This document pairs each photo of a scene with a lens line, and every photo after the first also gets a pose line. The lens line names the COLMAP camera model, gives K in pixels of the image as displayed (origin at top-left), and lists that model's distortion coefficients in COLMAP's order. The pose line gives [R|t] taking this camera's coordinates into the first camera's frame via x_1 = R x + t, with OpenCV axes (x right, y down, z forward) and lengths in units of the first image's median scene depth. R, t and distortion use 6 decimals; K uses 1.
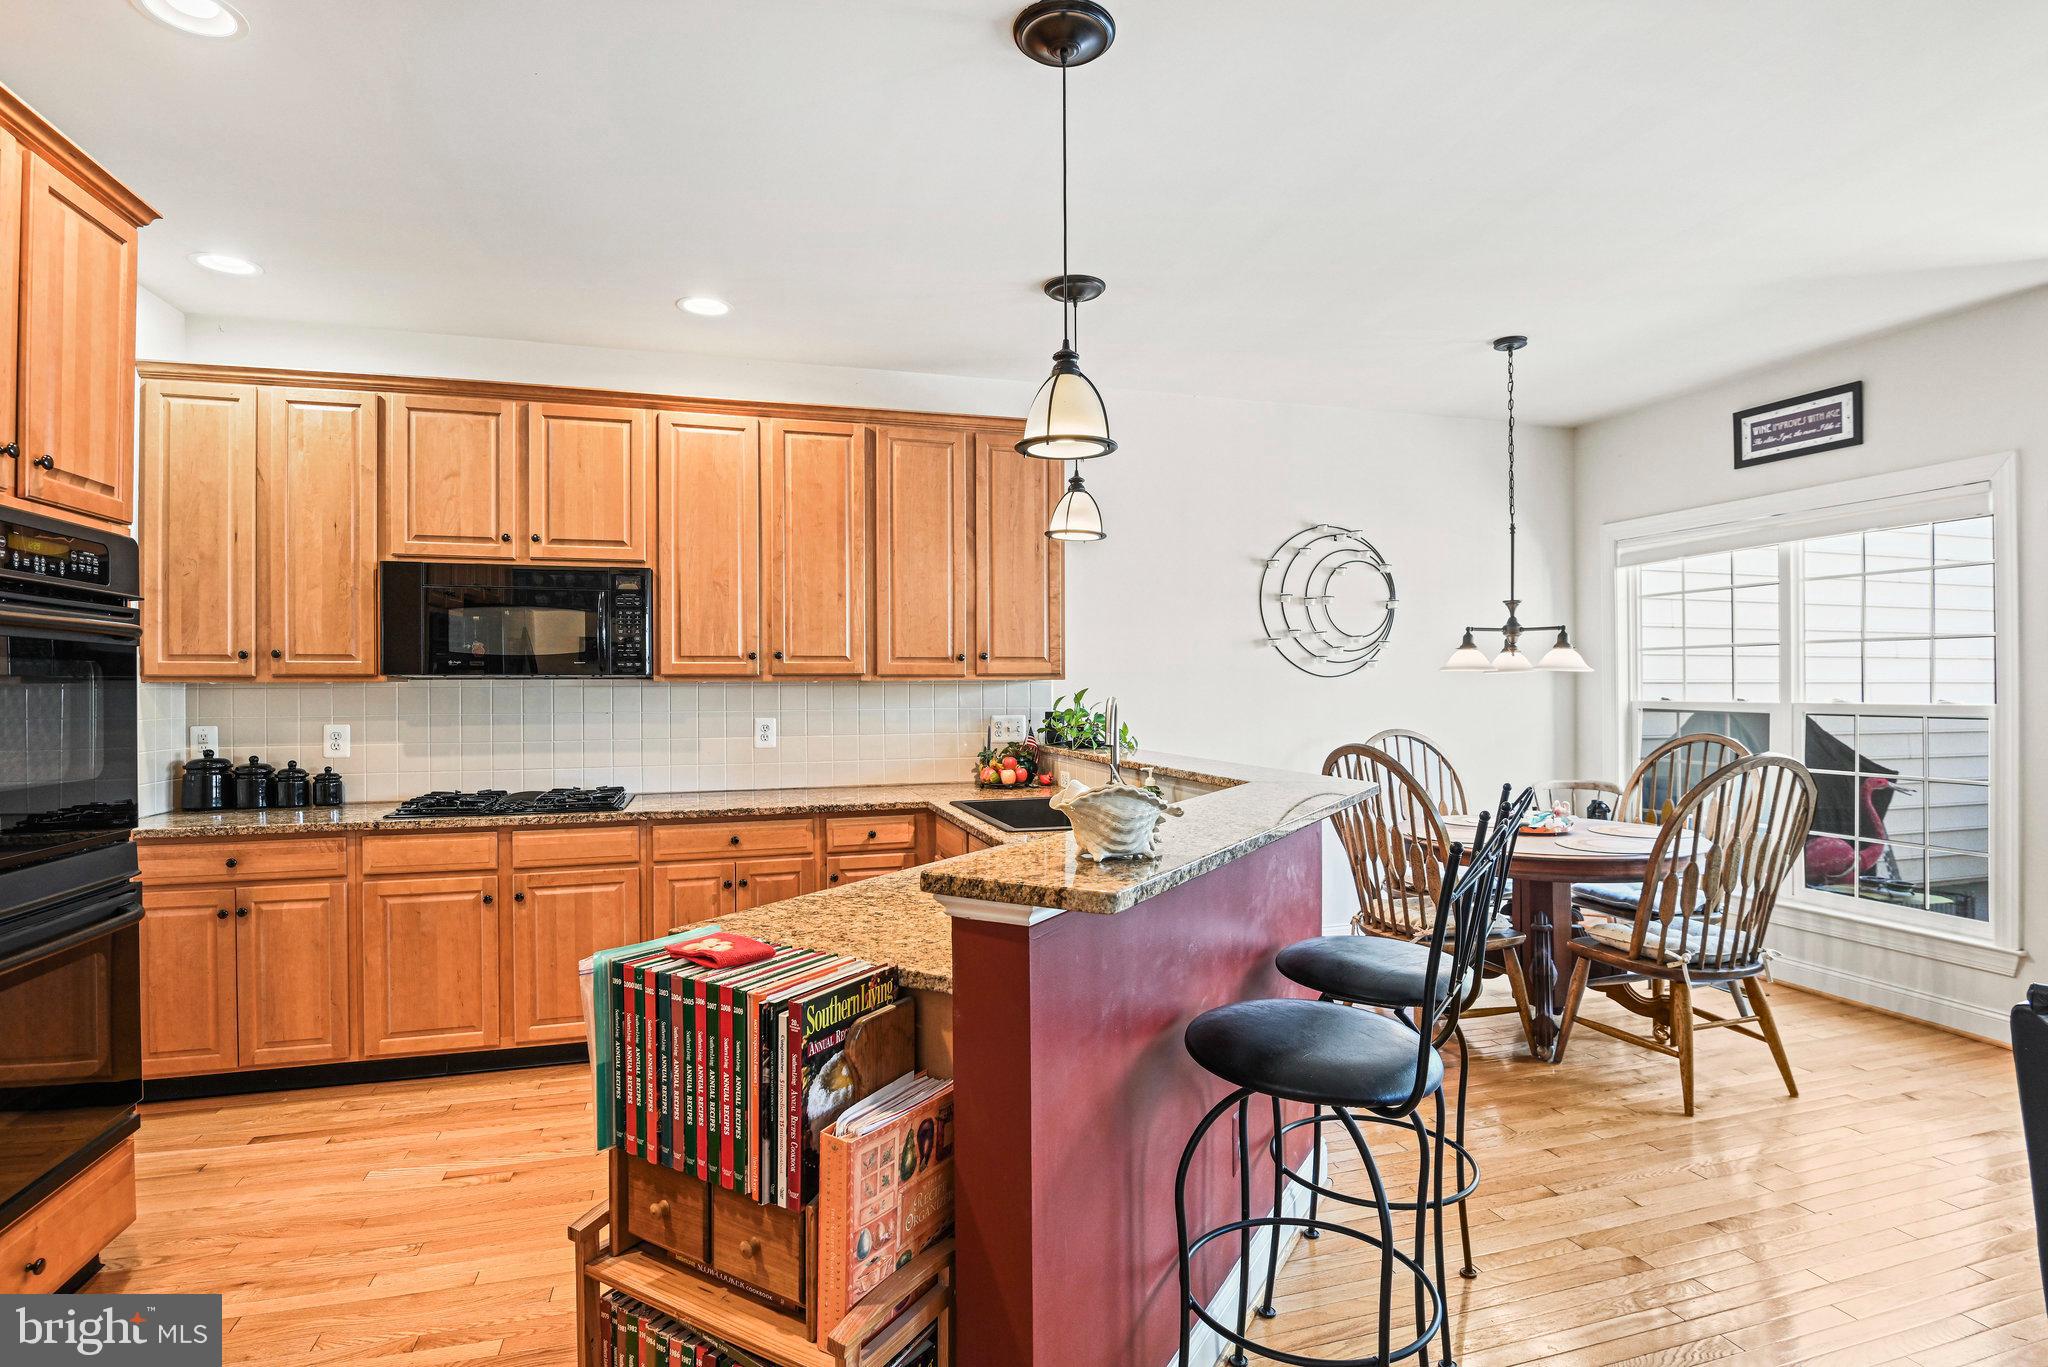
lens RADIAL K [[1018.7, 0, 1027.9], [0, 1018.7, 687.2], [0, 0, 1]] dist [-0.017158, -0.006805]
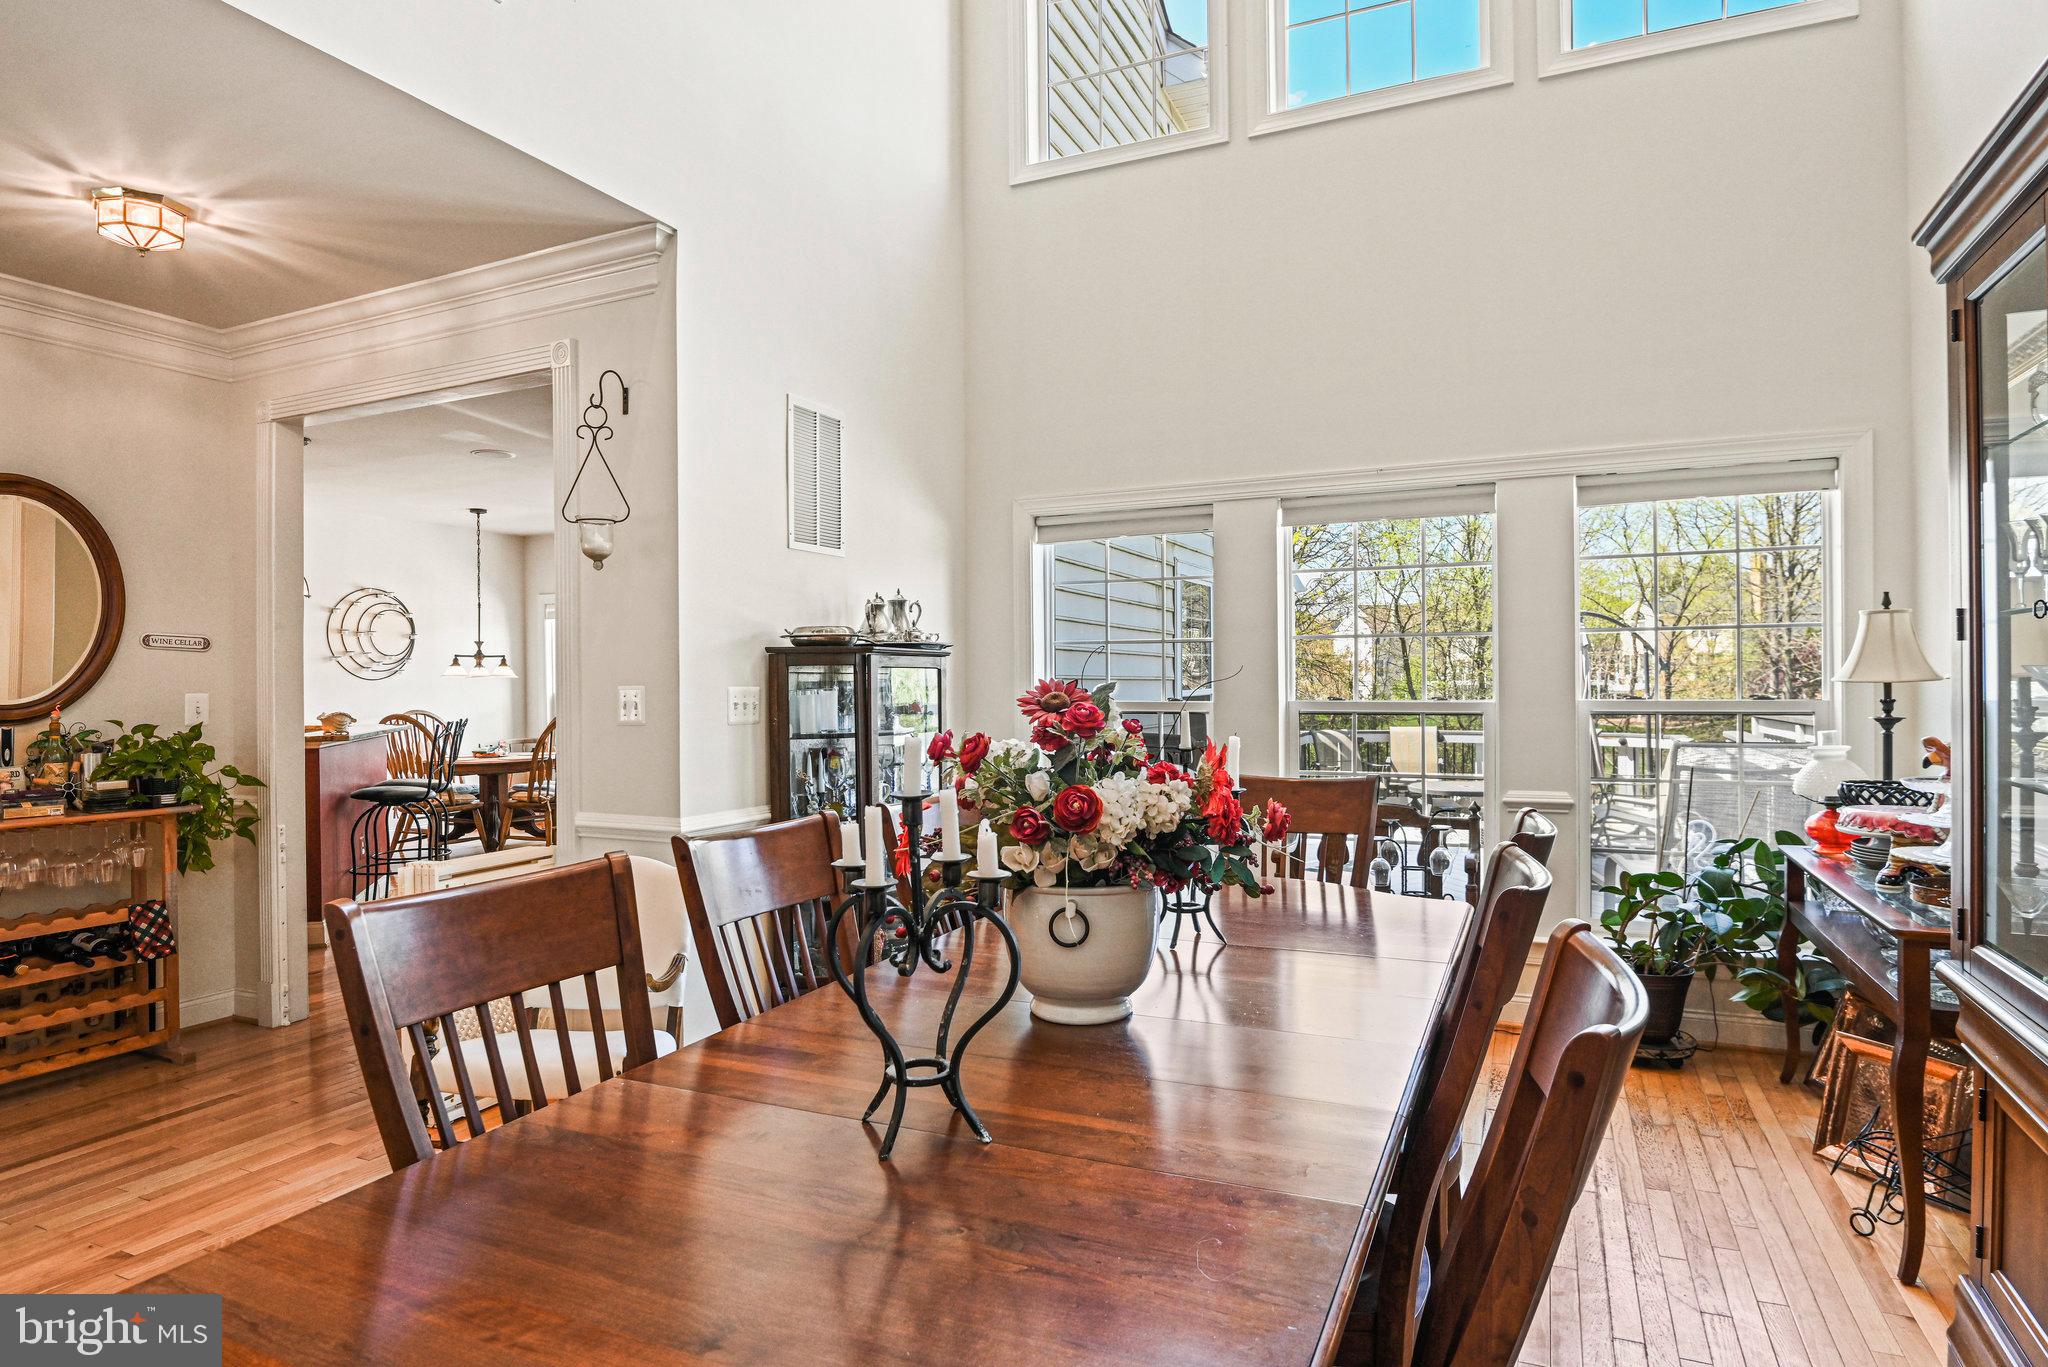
lens RADIAL K [[1099.3, 0, 1027.3], [0, 1099.3, 692.1], [0, 0, 1]] dist [-0.025161, -0.003154]
pose [[0.649423, -0.007390, 0.760391, -0.521397], [0.003476, 0.999971, 0.006750, 0.002210], [-0.760419, -0.001740, 0.649430, -1.391806]]
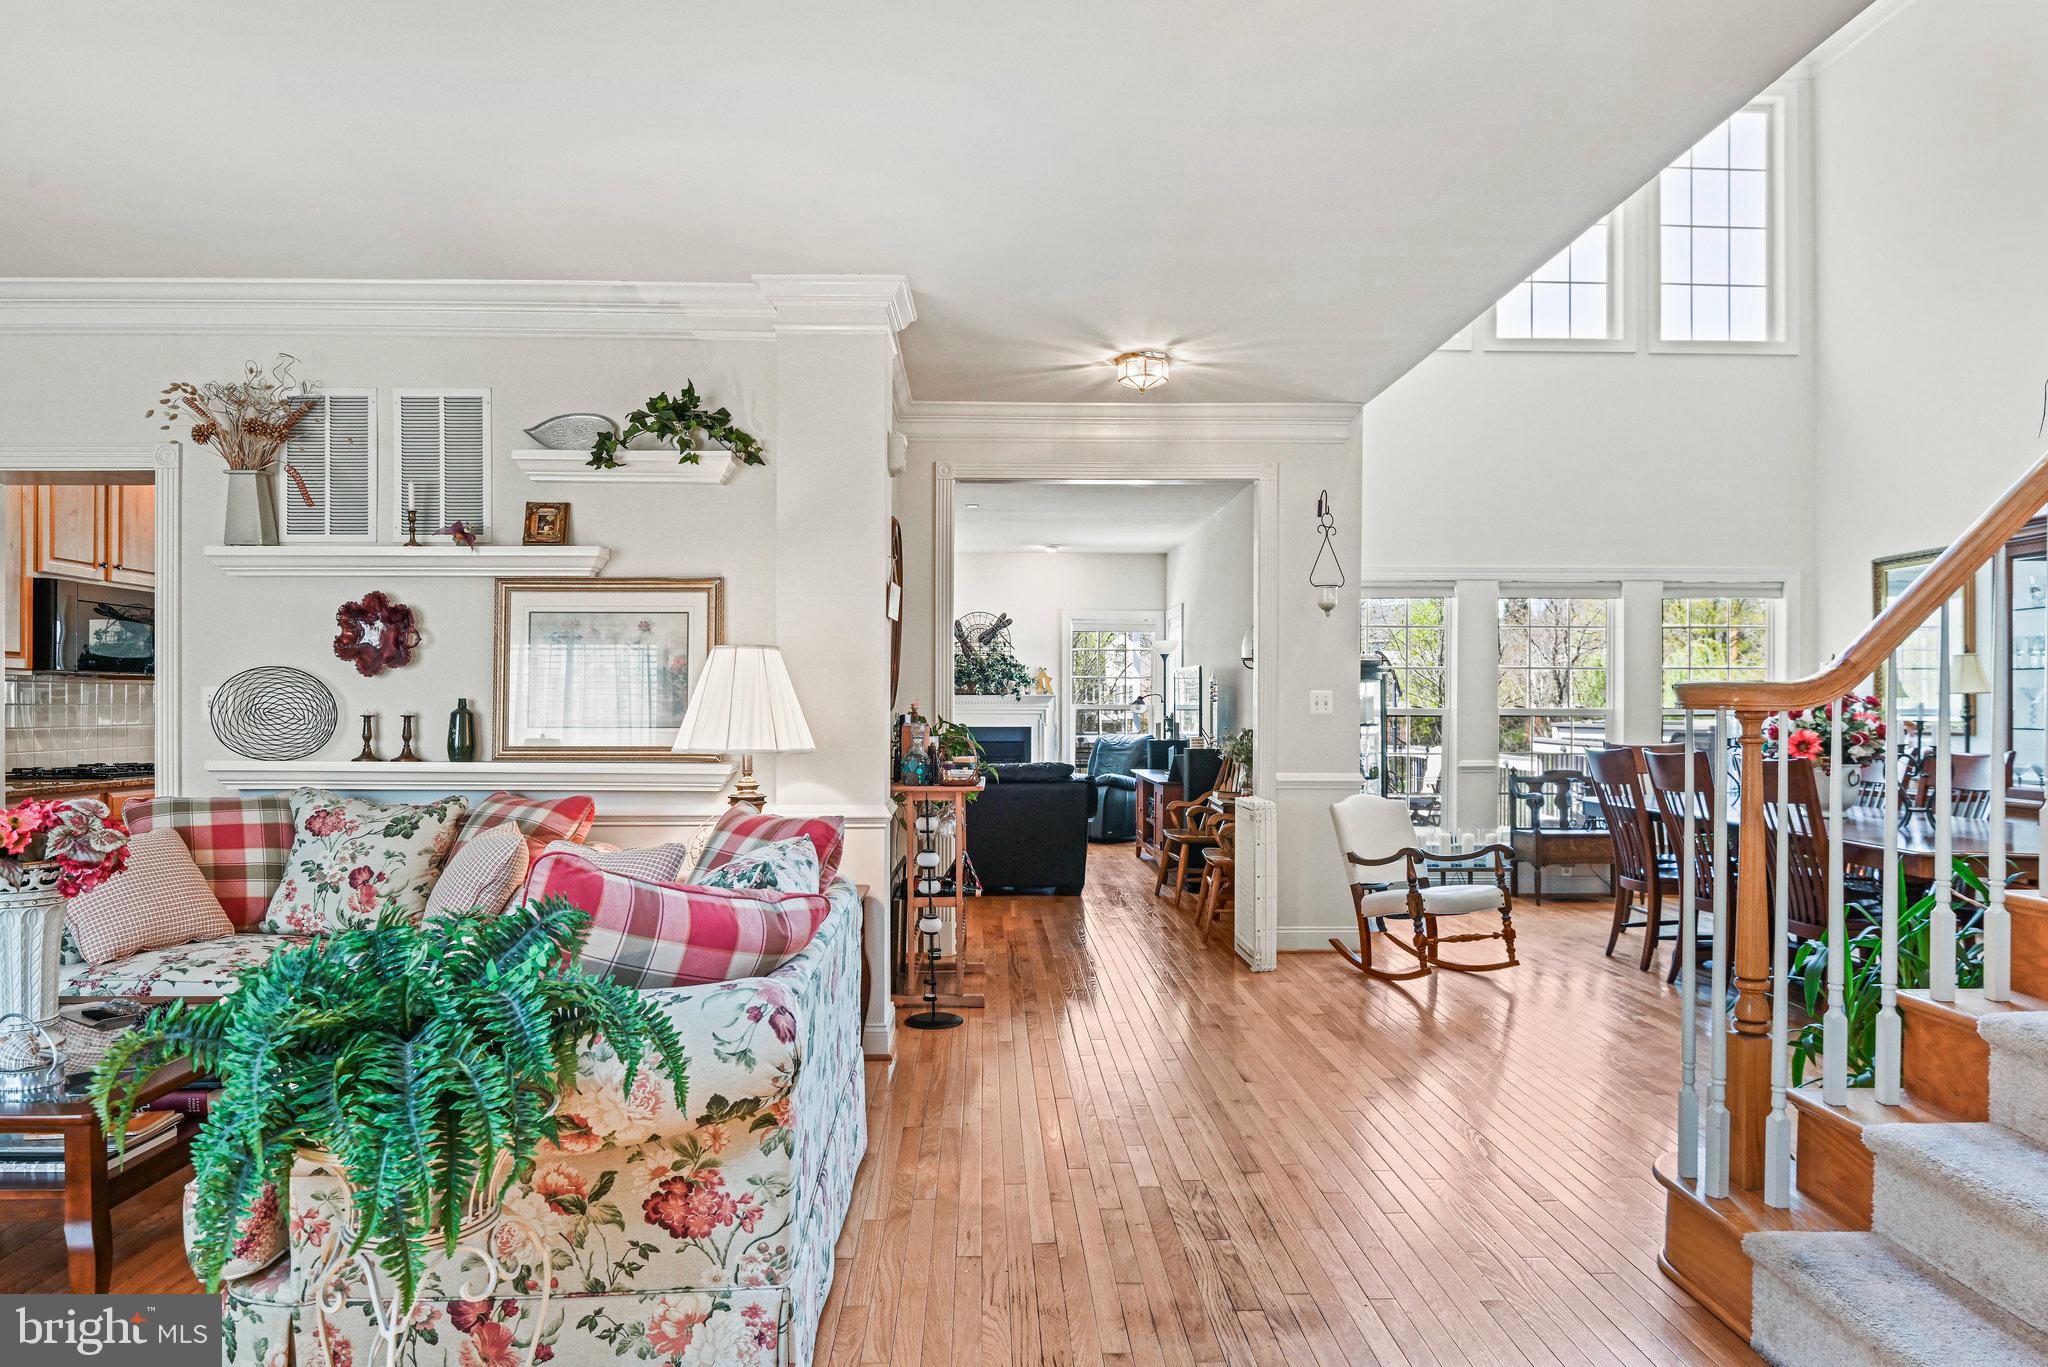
lens RADIAL K [[1256.2, 0, 1018.9], [0, 1256.2, 697.2], [0, 0, 1]] dist [-0.005368, -0.000428]
pose [[0.259923, 0.013098, 0.965540, -1.815512], [-0.005247, 0.999912, -0.012152, 0.036642], [-0.965615, -0.001908, 0.259969, -0.544846]]
